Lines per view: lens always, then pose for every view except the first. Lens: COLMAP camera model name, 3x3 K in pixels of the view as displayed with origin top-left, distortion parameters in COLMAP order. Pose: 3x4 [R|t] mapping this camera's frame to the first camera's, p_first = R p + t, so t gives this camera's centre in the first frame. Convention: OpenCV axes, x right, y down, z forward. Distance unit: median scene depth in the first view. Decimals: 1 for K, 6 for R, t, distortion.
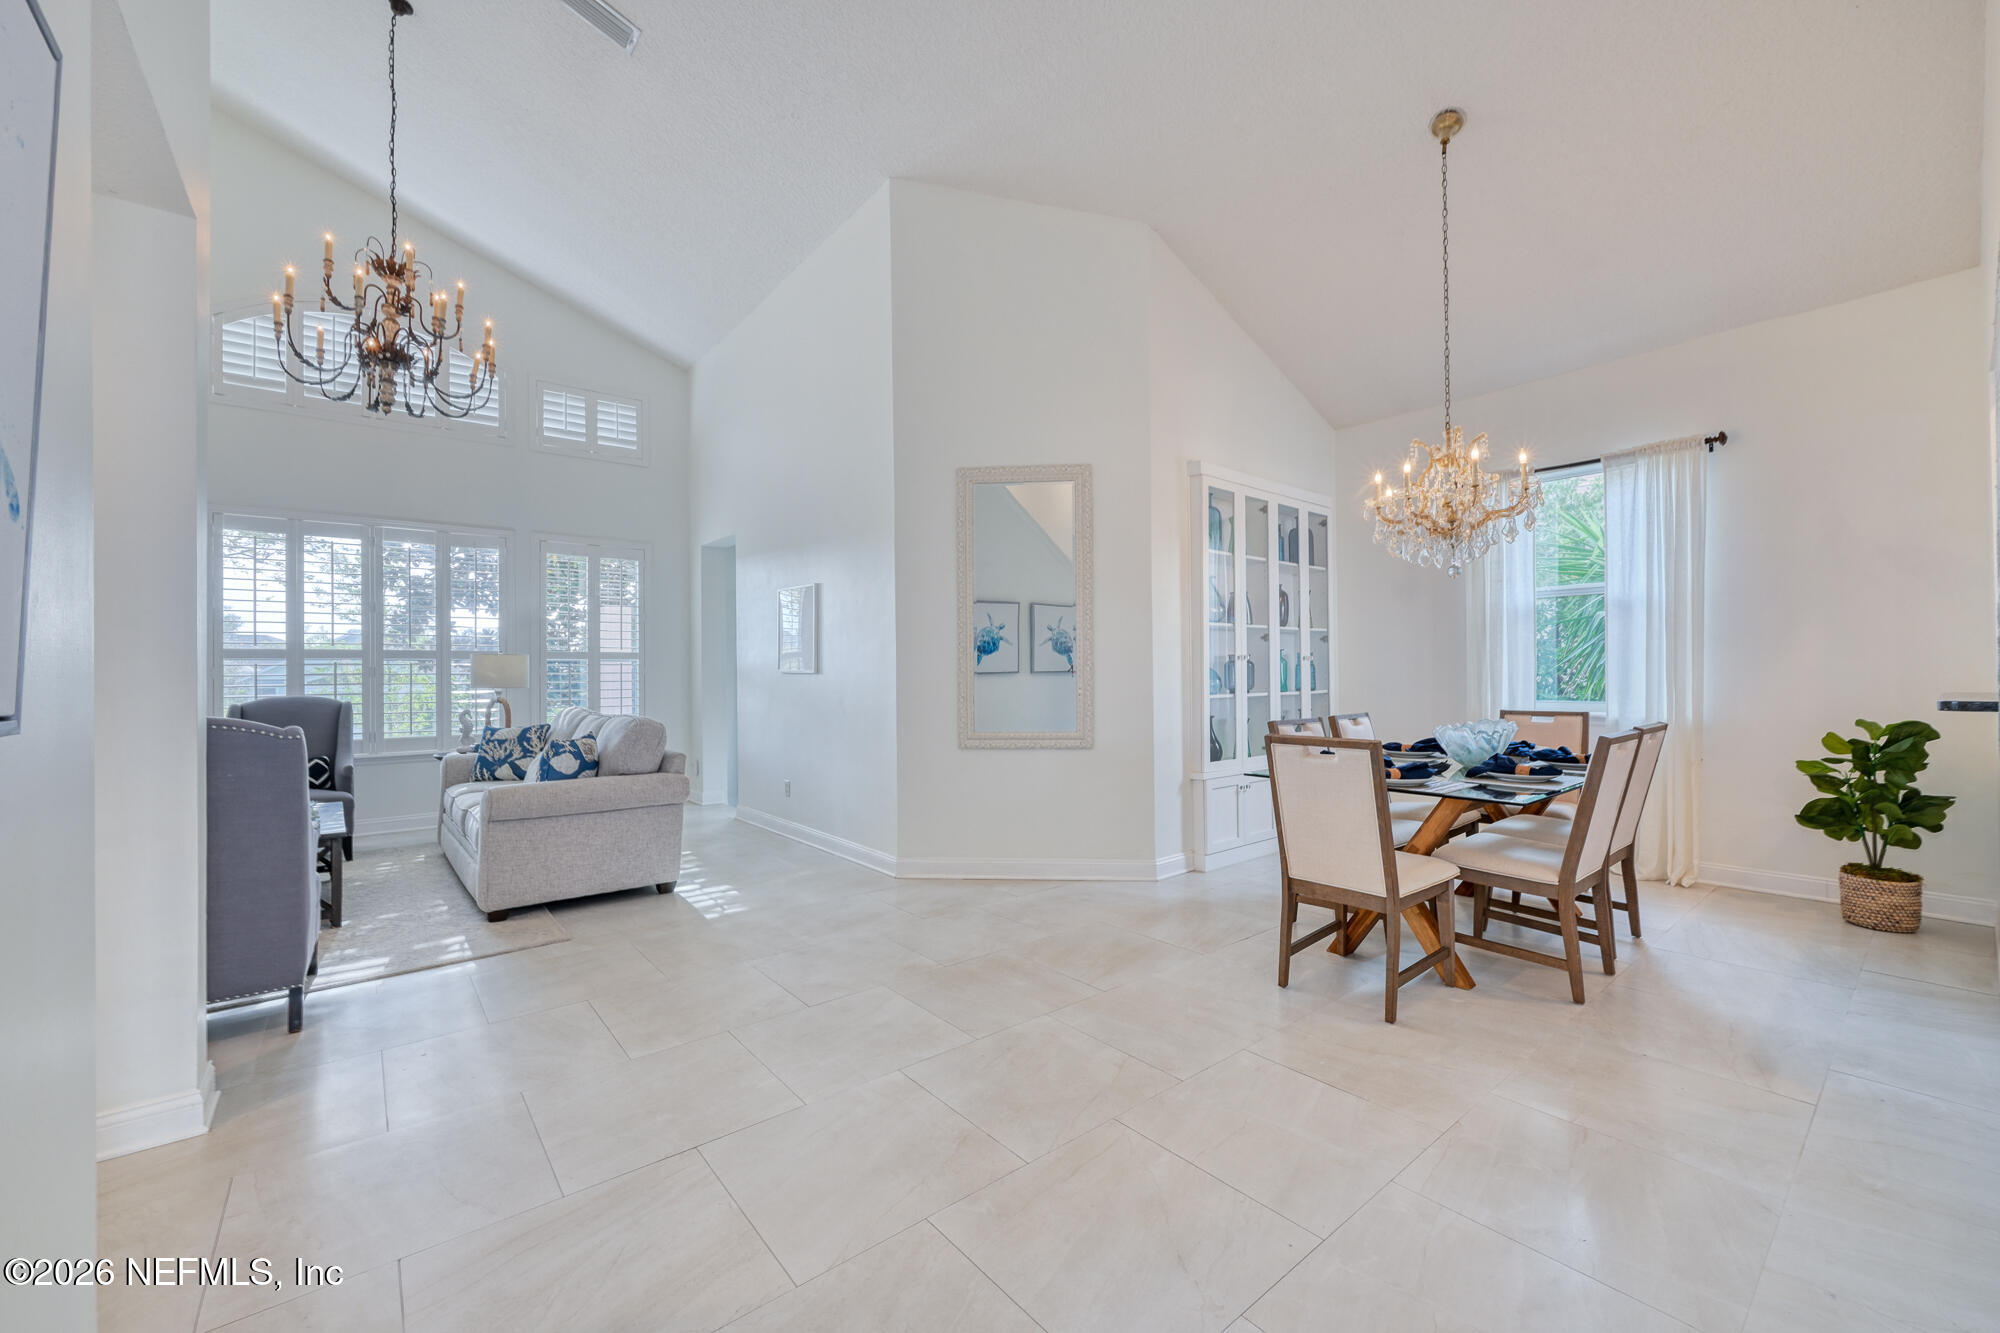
lens RADIAL K [[792.4, 0, 1020.9], [0, 792.4, 667.1], [0, 0, 1]] dist [-0.000130, -0.000035]
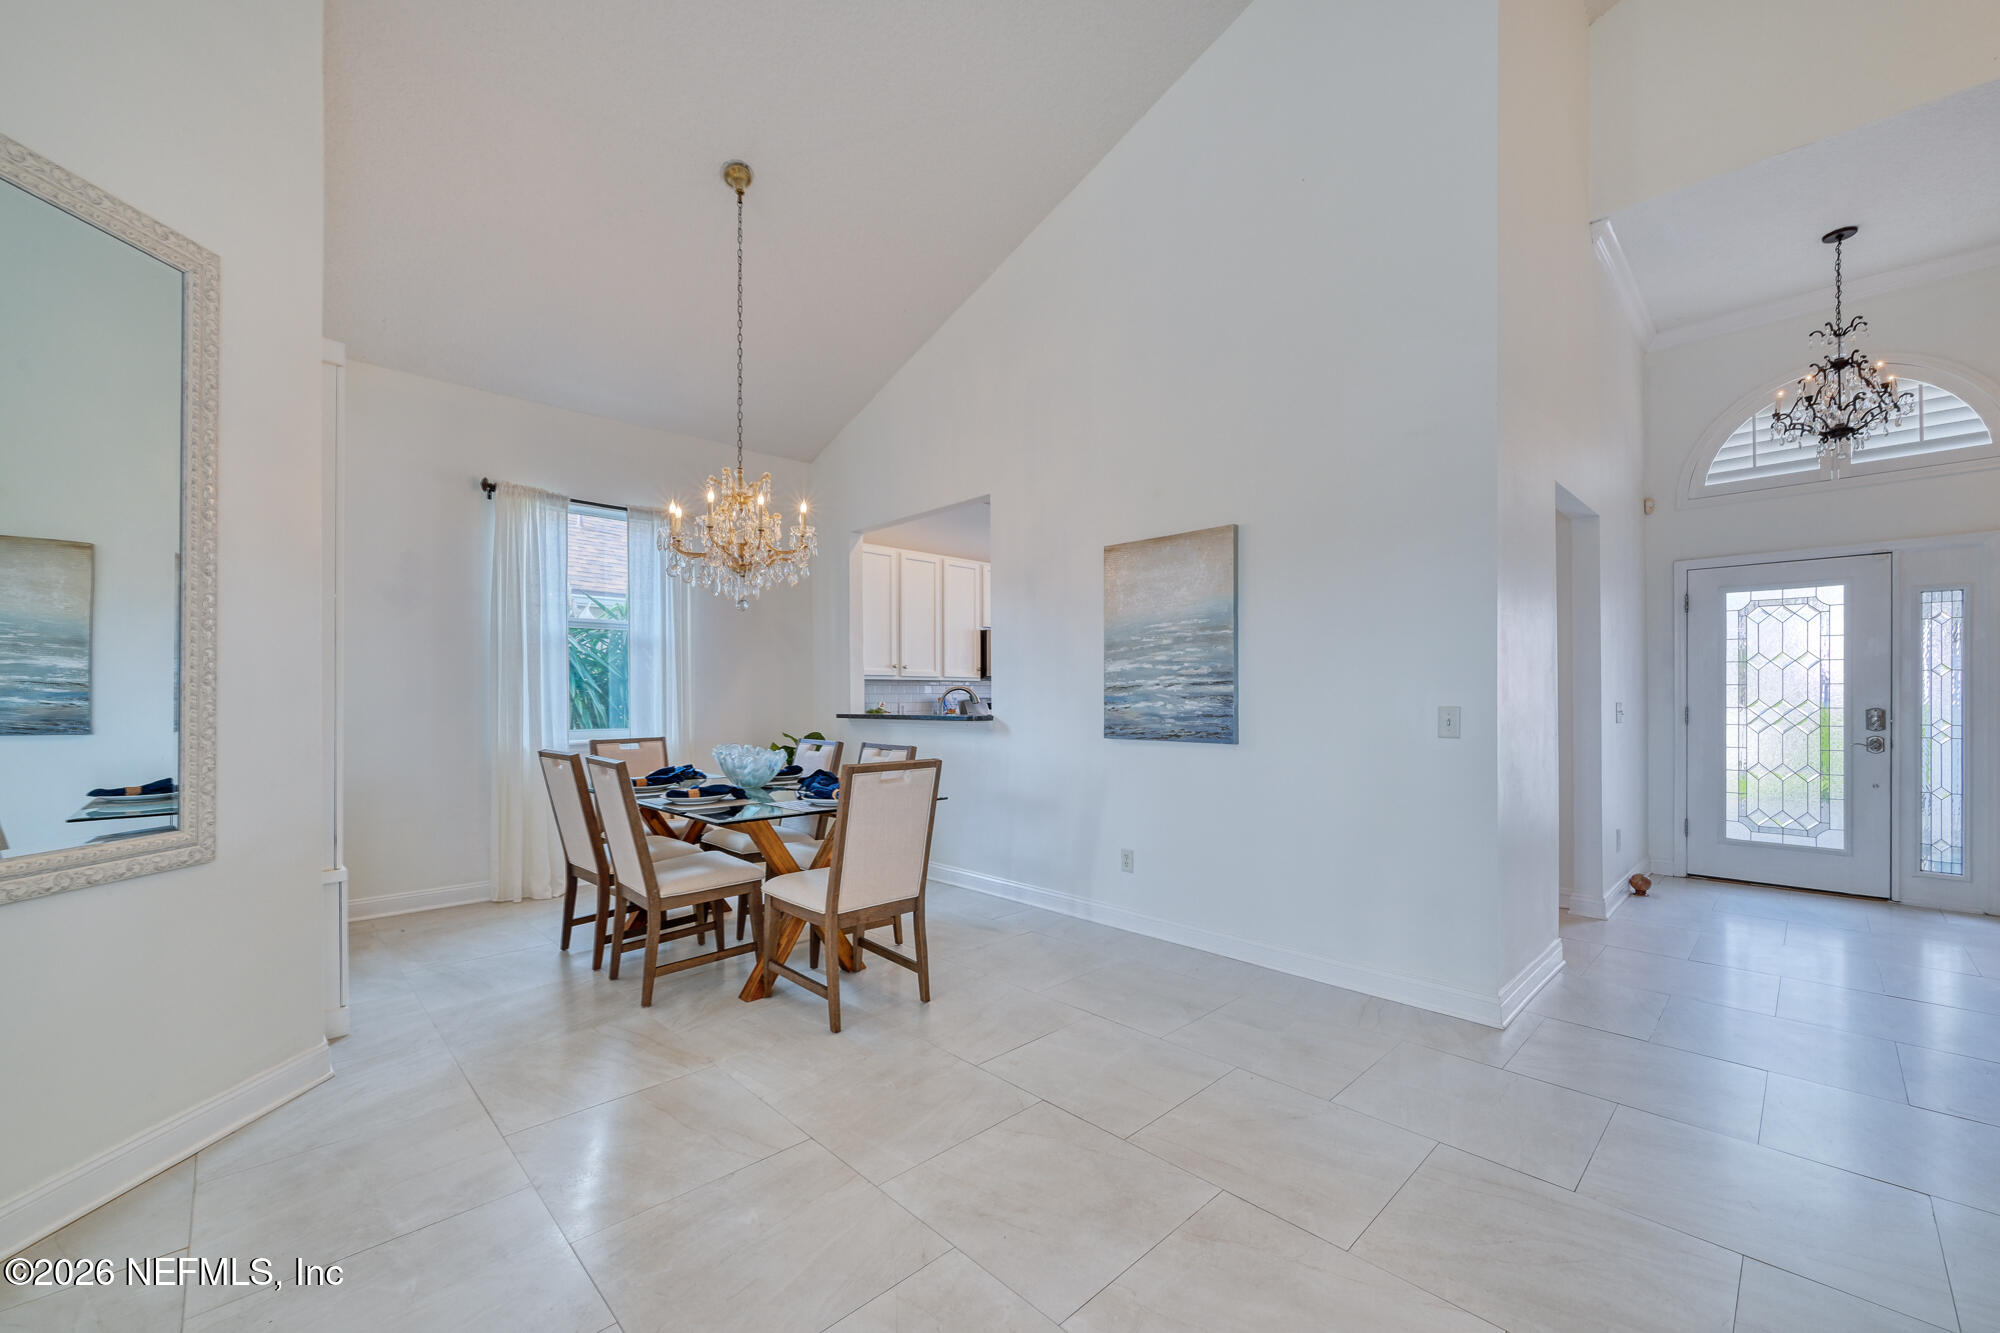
lens RADIAL K [[790.8, 0, 995.2], [0, 790.8, 697.6], [0, 0, 1]] dist [0.000516, -0.000015]
pose [[-0.066106, 0.007438, 0.997785, -0.523726], [-0.008663, 0.999930, -0.008028, 0.007550], [-0.997775, -0.009174, -0.066037, 0.730042]]
